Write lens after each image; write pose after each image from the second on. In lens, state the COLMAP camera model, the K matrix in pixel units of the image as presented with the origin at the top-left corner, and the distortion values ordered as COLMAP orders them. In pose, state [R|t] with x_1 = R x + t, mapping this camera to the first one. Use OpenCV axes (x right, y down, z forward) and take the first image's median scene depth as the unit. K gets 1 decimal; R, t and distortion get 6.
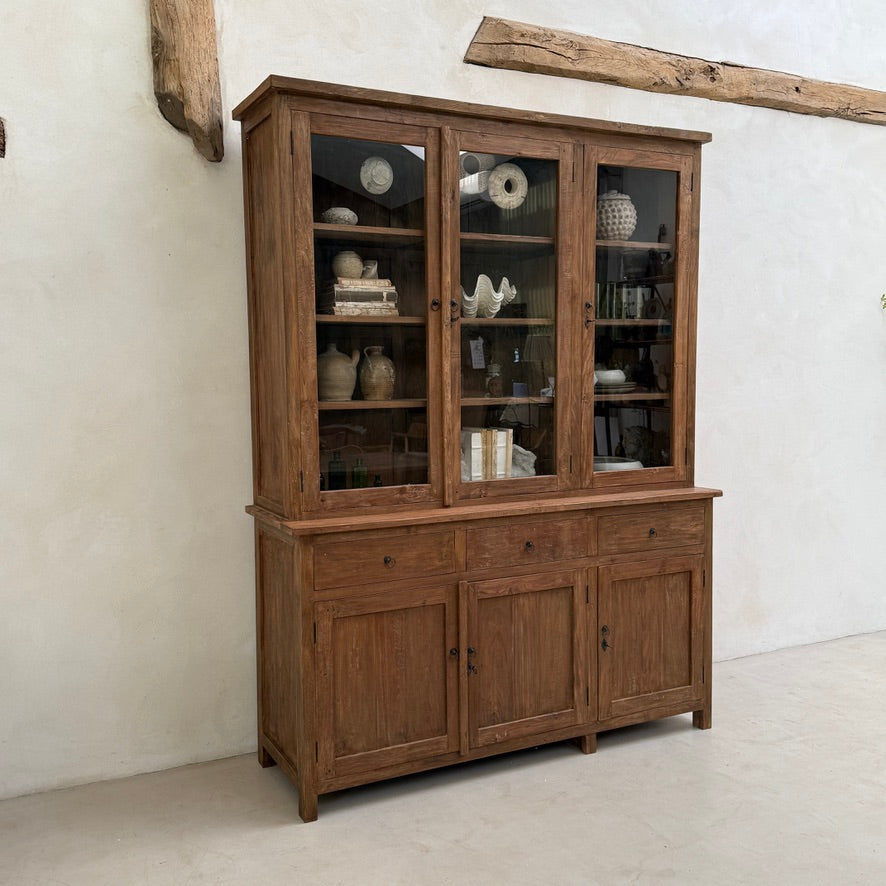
lens RADIAL K [[941.9, 0, 443.0], [0, 941.9, 443.0], [0, 0, 1]] dist [0.183460, -0.359405]
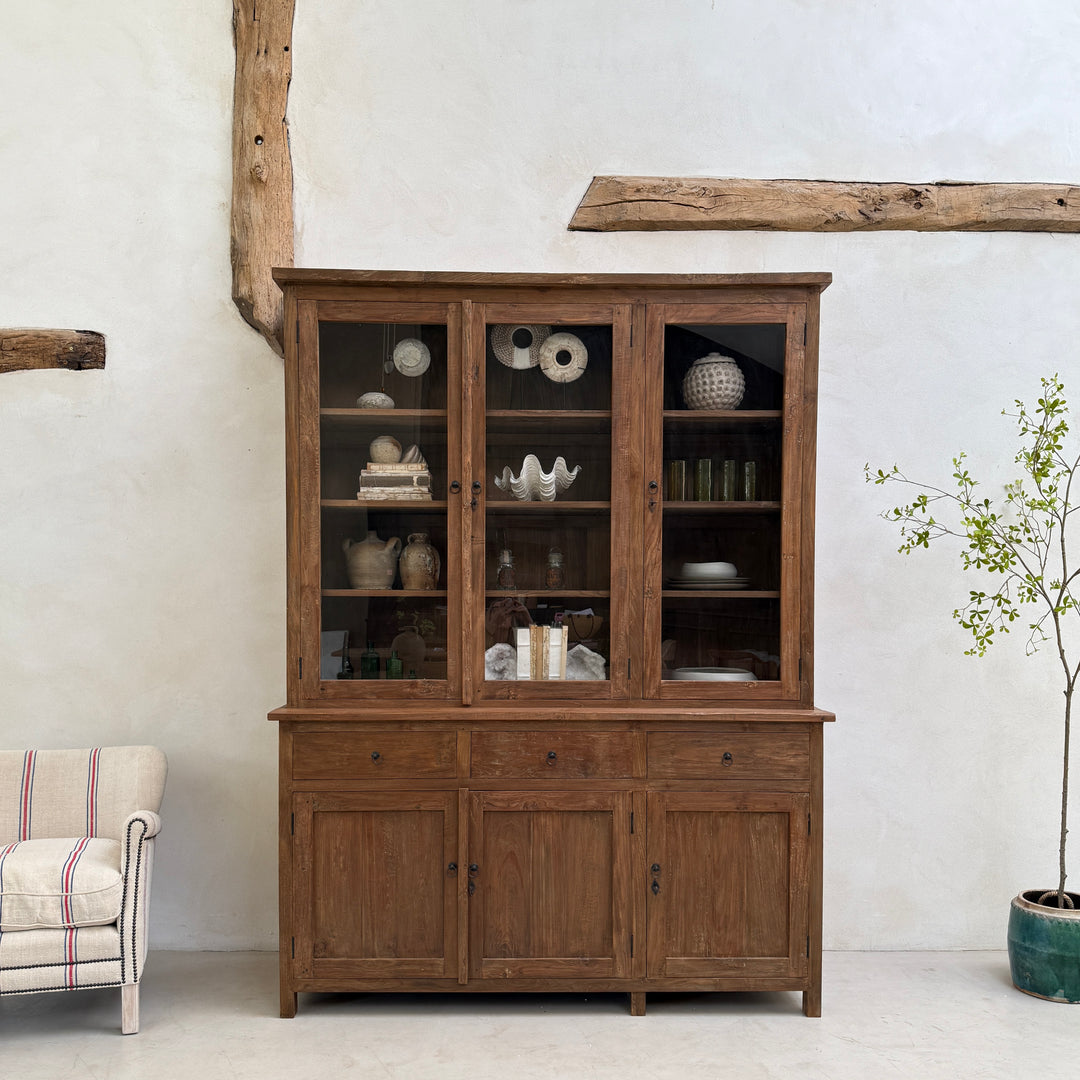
lens RADIAL K [[1076.8, 0, 530.8], [0, 1076.8, 612.6], [0, 0, 1]] dist [0.151689, -0.220073]
pose [[0.898816, 0.019962, -0.437871, 0.498663], [-0.048091, 0.997423, -0.053245, 0.028422], [0.435679, 0.068915, 0.897460, 0.079745]]
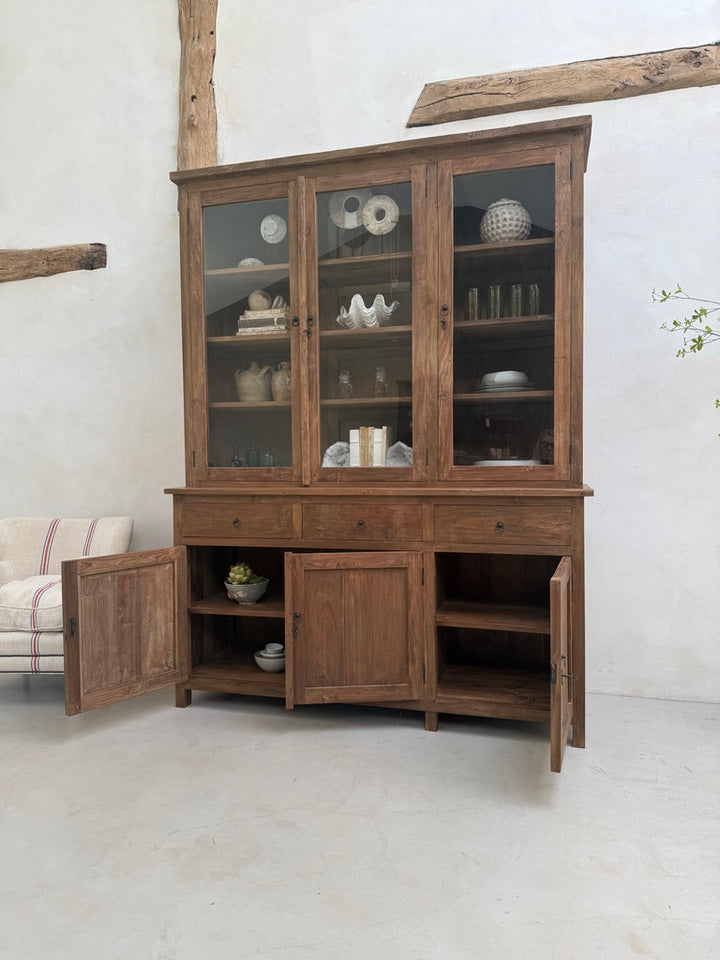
lens RADIAL K [[665.9, 0, 360.0], [0, 665.9, 480.0], [0, 0, 1]] dist [0.095882, -0.123544]
pose [[0.737756, 0.019372, -0.674790, 0.612486], [-0.054933, 0.997996, -0.031408, 0.079302], [0.672829, 0.060240, 0.737341, 0.399939]]
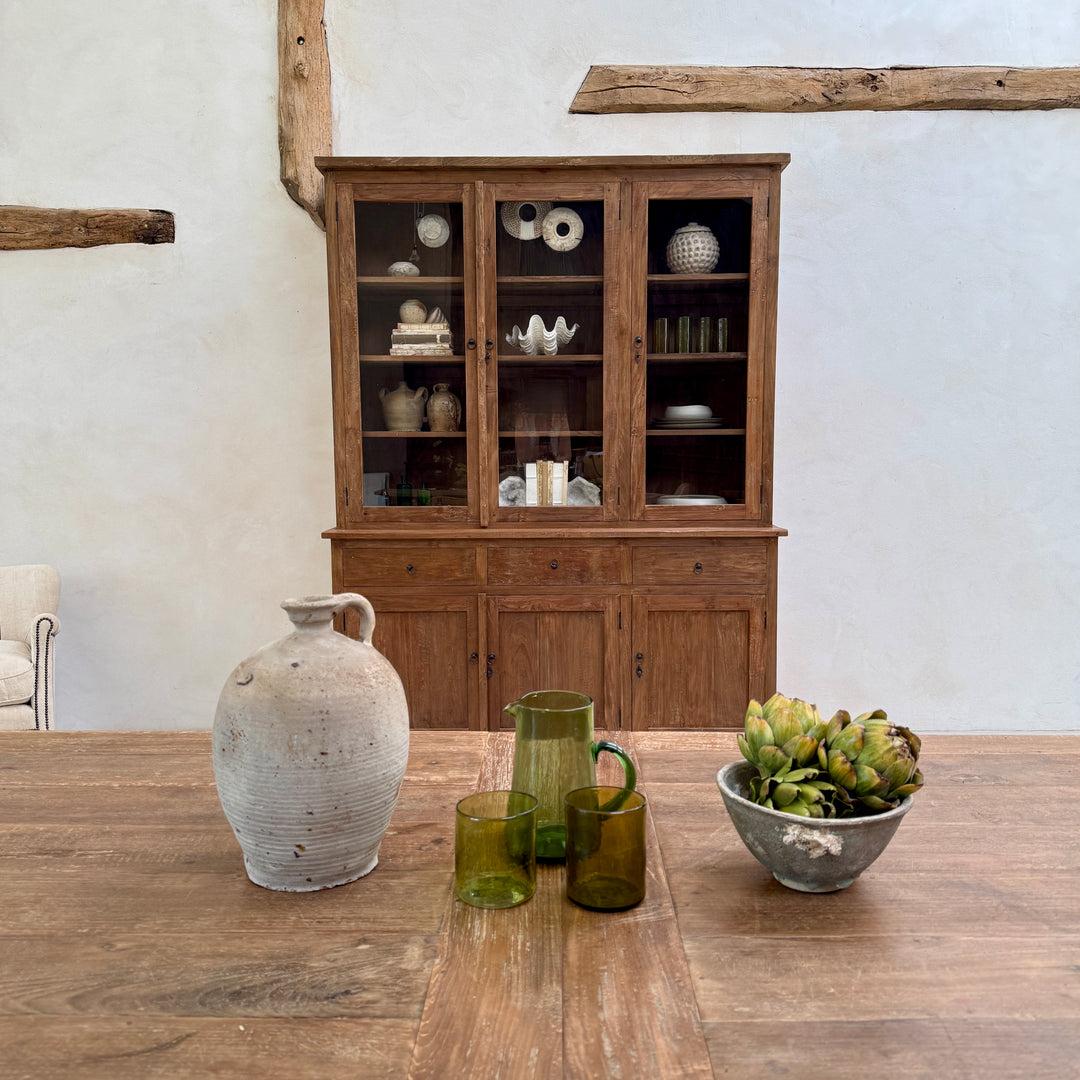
lens RADIAL K [[1019.4, 0, 540.0], [0, 1019.4, 540.0], [0, 0, 1]] dist [0.199416, -0.424245]
pose [[0.887790, 0.048347, -0.457703, 0.591193], [-0.040178, 0.998812, 0.027574, 0.044585], [0.458492, -0.006090, 0.888678, -0.034304]]
